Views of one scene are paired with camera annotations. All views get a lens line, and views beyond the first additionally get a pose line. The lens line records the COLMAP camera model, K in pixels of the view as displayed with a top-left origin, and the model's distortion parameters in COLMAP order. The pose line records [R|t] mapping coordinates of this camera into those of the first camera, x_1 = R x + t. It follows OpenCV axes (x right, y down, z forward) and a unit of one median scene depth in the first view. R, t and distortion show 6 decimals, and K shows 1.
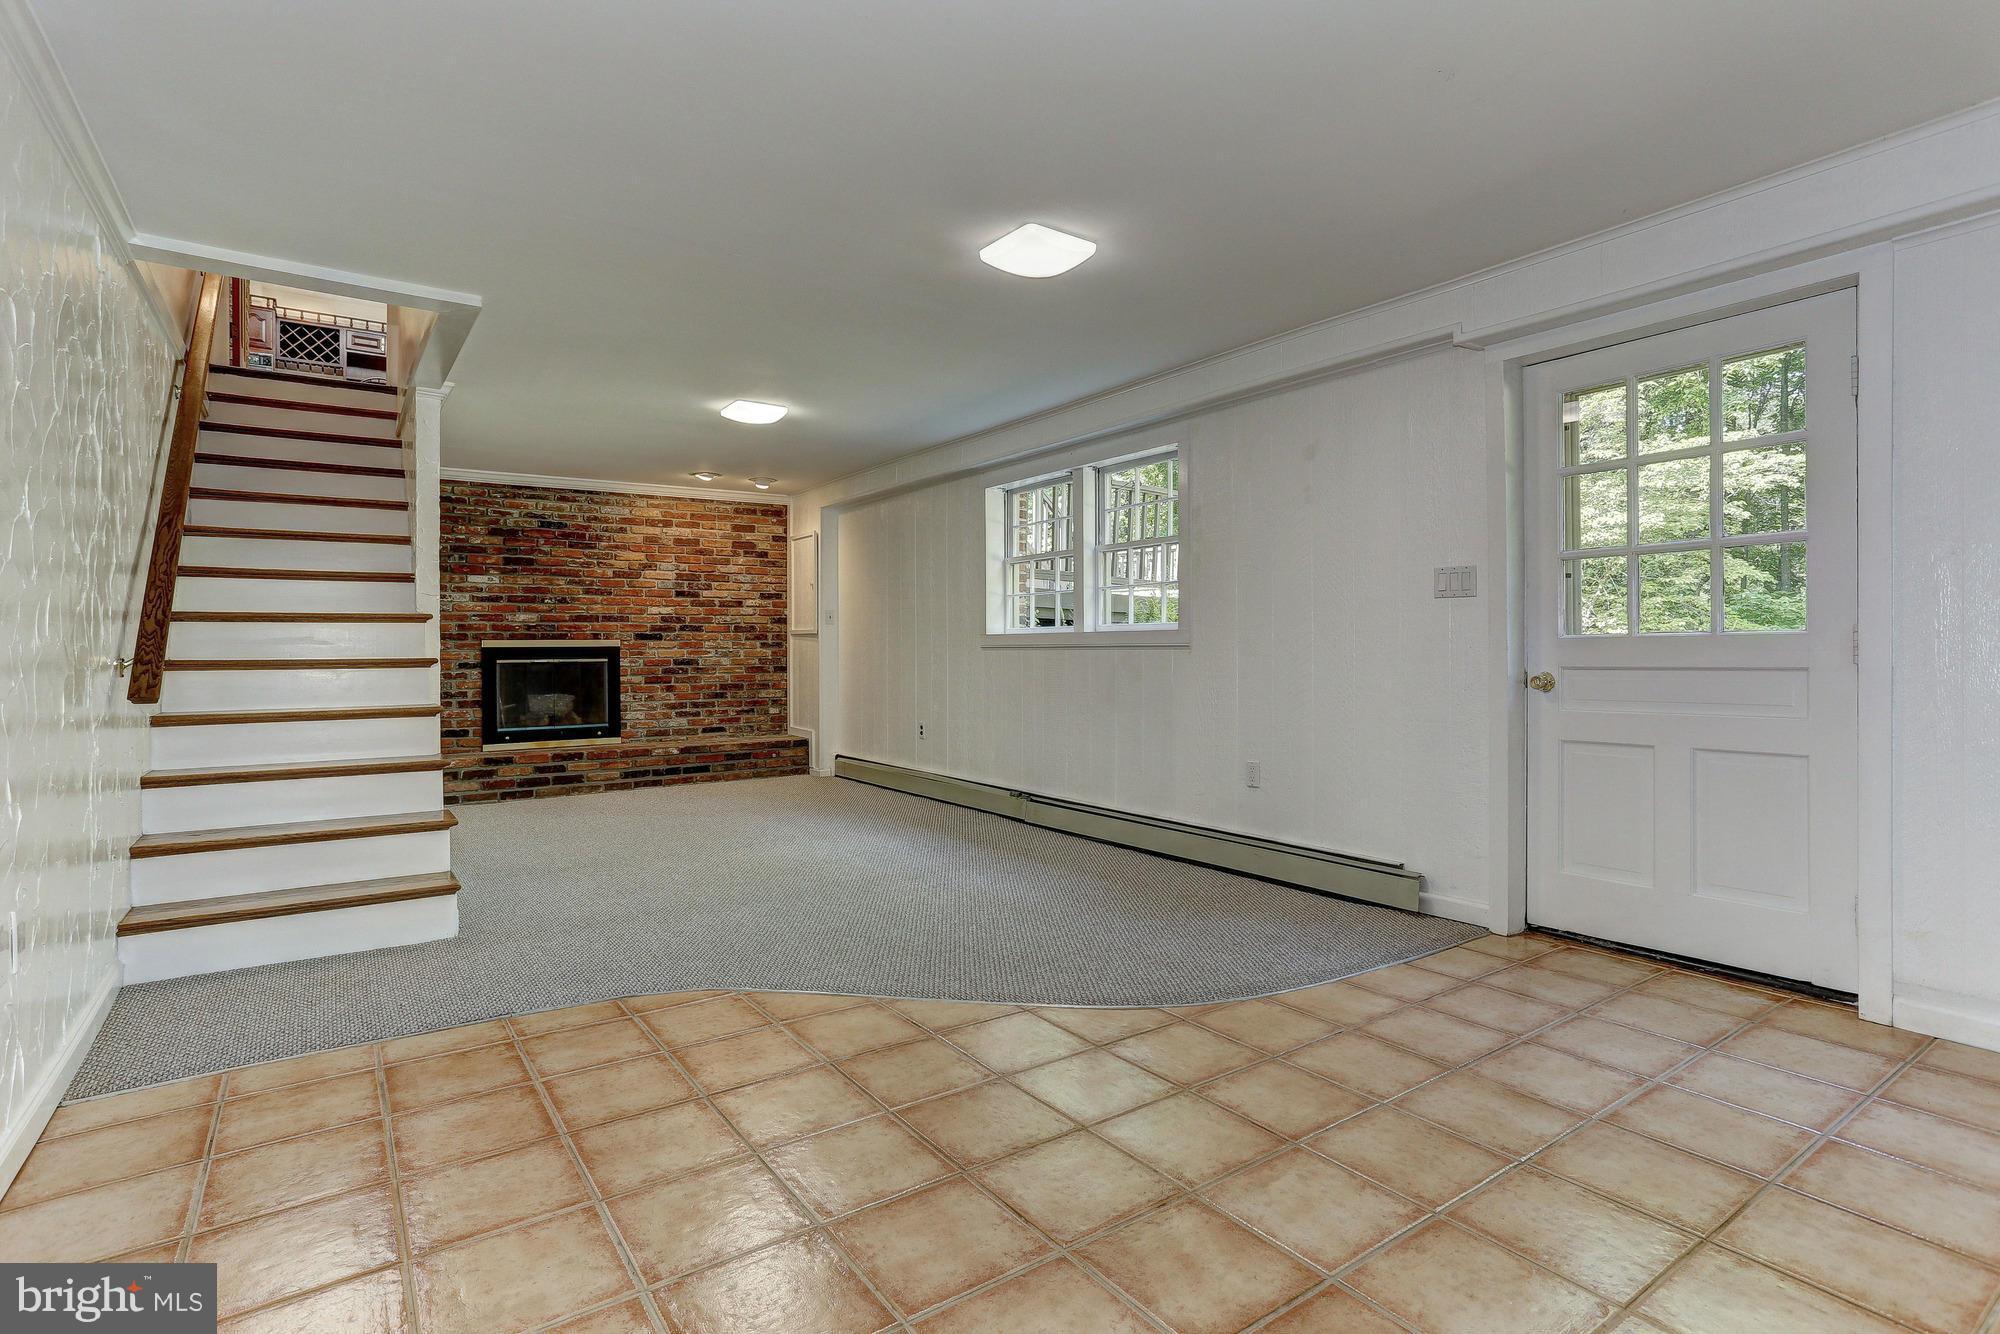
lens RADIAL K [[966.7, 0, 983.1], [0, 966.7, 659.0], [0, 0, 1]] dist [-0.033000, 0.011325]
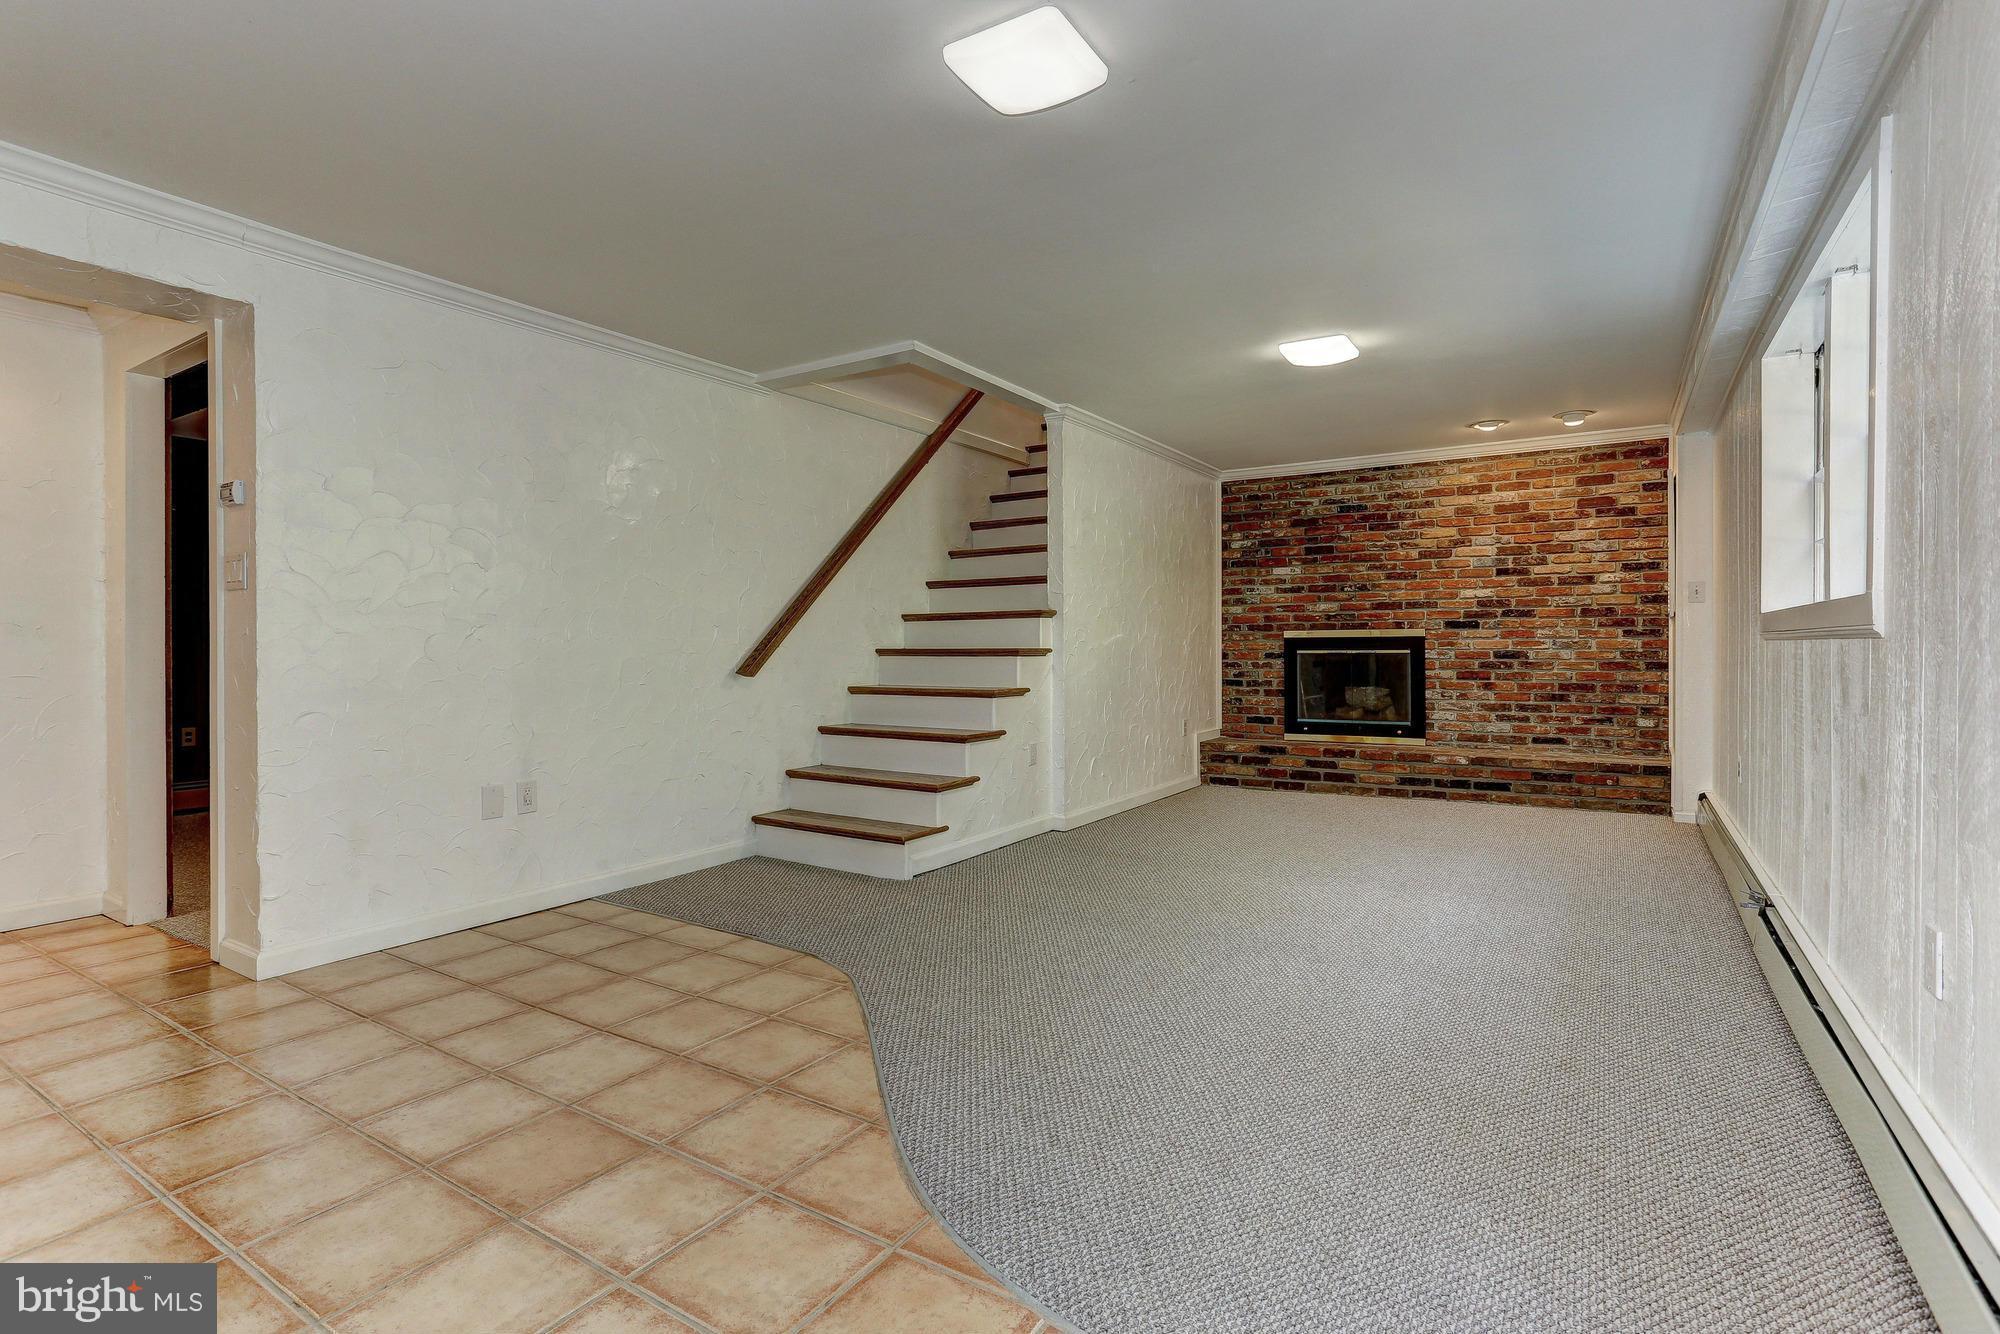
lens RADIAL K [[966.7, 0, 994.7], [0, 966.7, 651.5], [0, 0, 1]] dist [-0.033000, 0.011325]
pose [[0.395864, 0.008854, -0.918266, 0.281814], [-0.007251, 0.999952, 0.006516, -0.001940], [0.918280, 0.004079, 0.395909, 0.292601]]
